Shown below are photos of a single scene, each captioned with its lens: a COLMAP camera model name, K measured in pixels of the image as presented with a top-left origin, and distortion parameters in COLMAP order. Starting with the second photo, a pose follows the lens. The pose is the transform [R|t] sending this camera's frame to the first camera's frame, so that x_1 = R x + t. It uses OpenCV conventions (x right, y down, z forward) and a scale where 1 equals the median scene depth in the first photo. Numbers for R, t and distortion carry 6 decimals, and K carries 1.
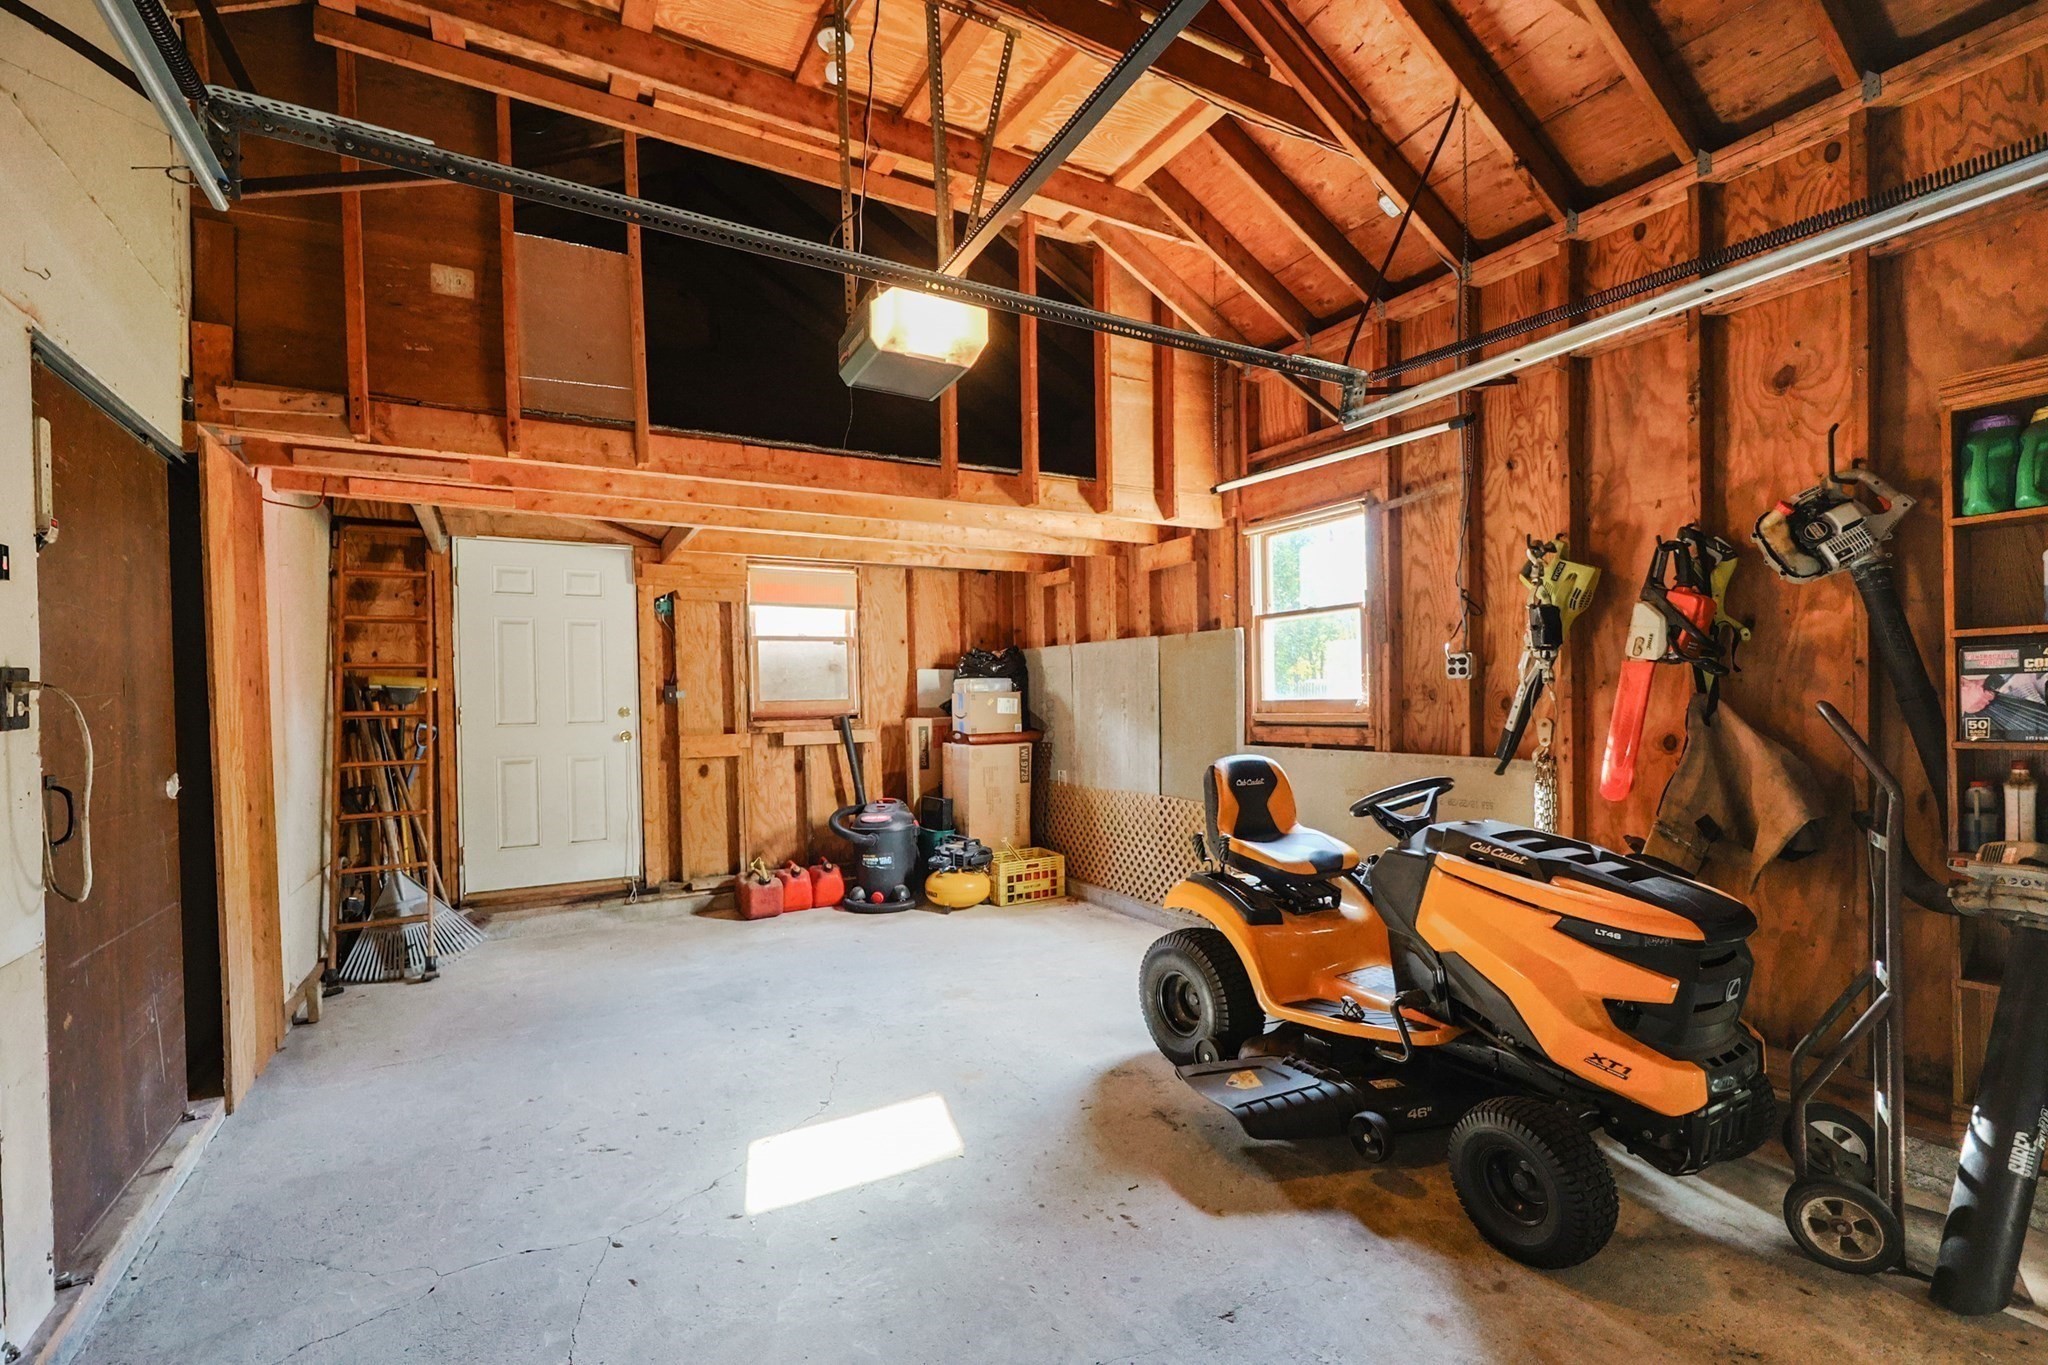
lens RADIAL K [[889.4, 0, 1010.8], [0, 889.4, 700.5], [0, 0, 1]] dist [0.002863, 0.001788]
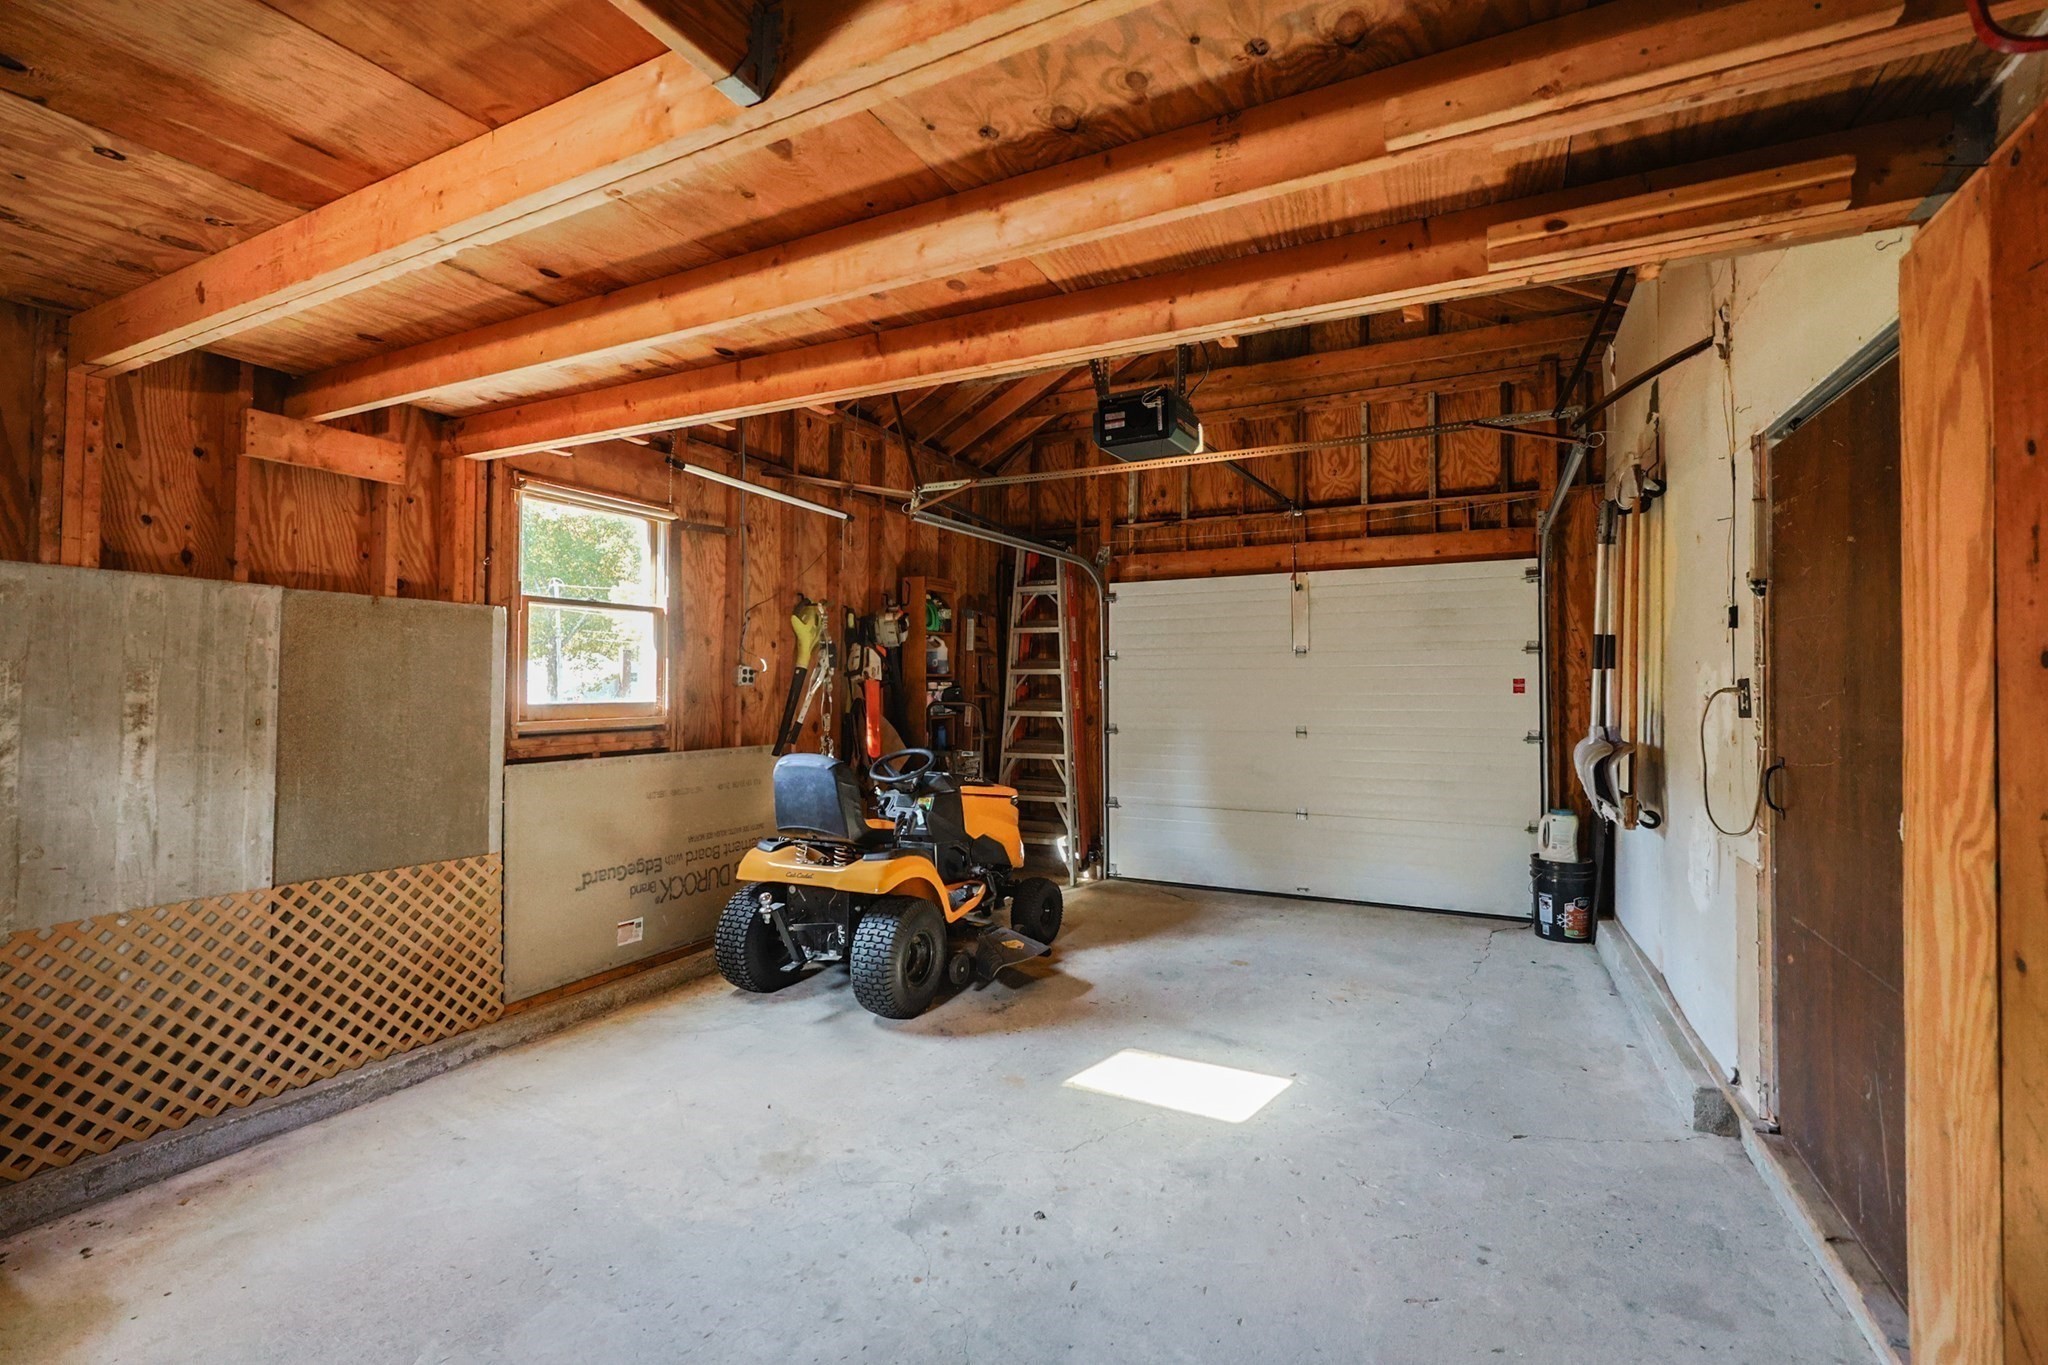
lens RADIAL K [[889.4, 0, 1057.7], [0, 889.4, 669.0], [0, 0, 1]] dist [0.002863, 0.001788]
pose [[-0.578248, 0.029815, 0.815316, -0.502384], [0.006641, 0.999471, -0.031839, -0.002953], [-0.815834, -0.012997, -0.578140, 0.864654]]
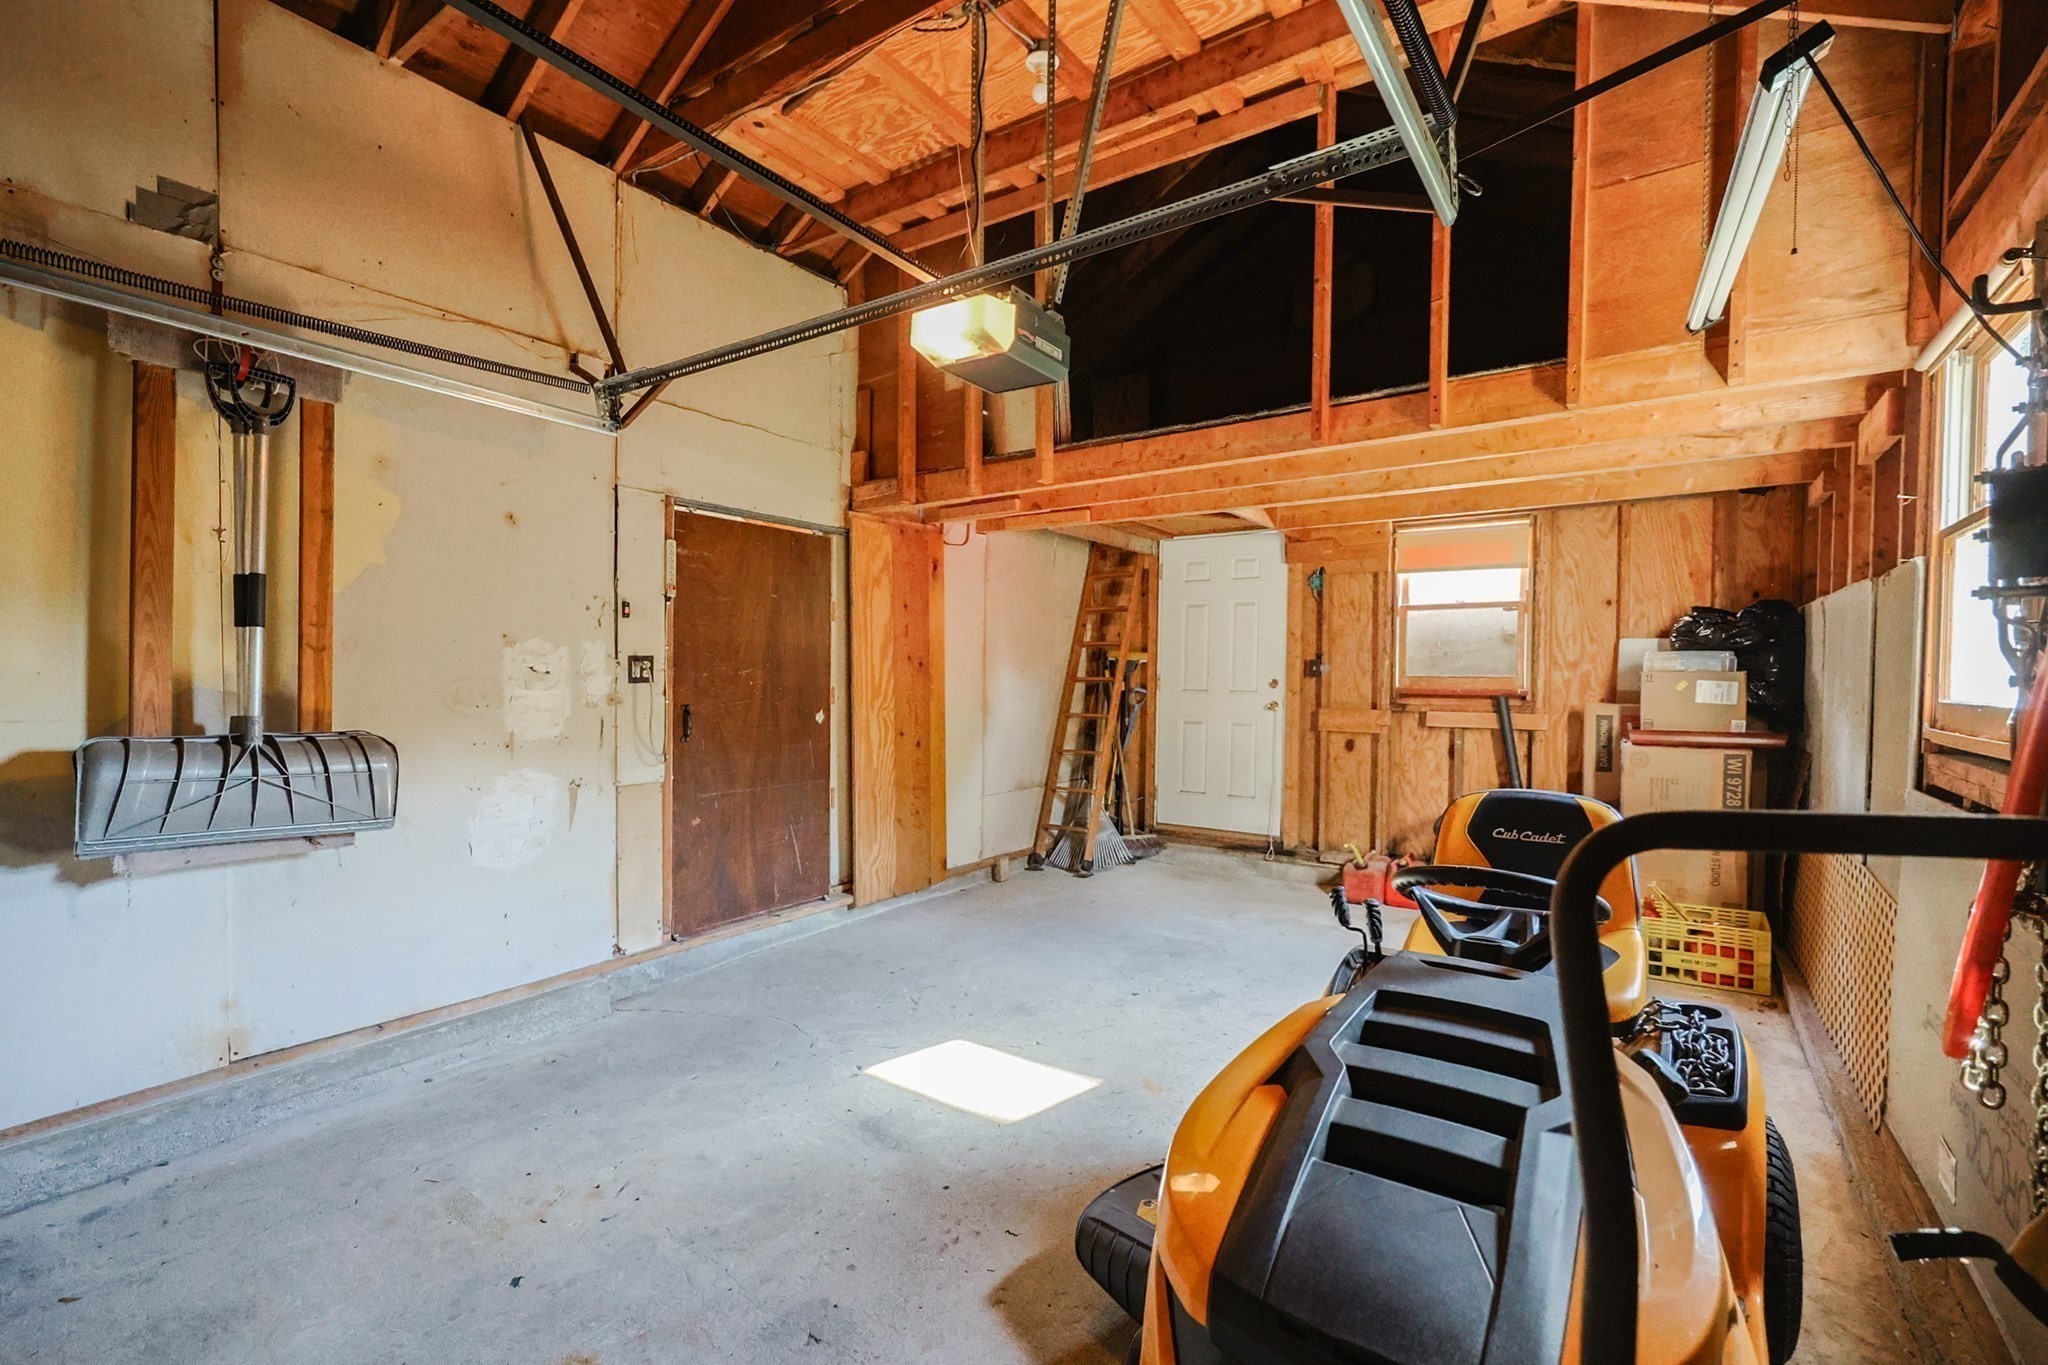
lens RADIAL K [[889.4, 0, 1058.6], [0, 889.4, 686.7], [0, 0, 1]] dist [0.002863, 0.001788]
pose [[0.454310, 0.035274, -0.890145, 0.407660], [-0.014547, 0.999376, 0.032178, -0.014137], [0.890725, -0.001670, 0.454540, 0.274723]]
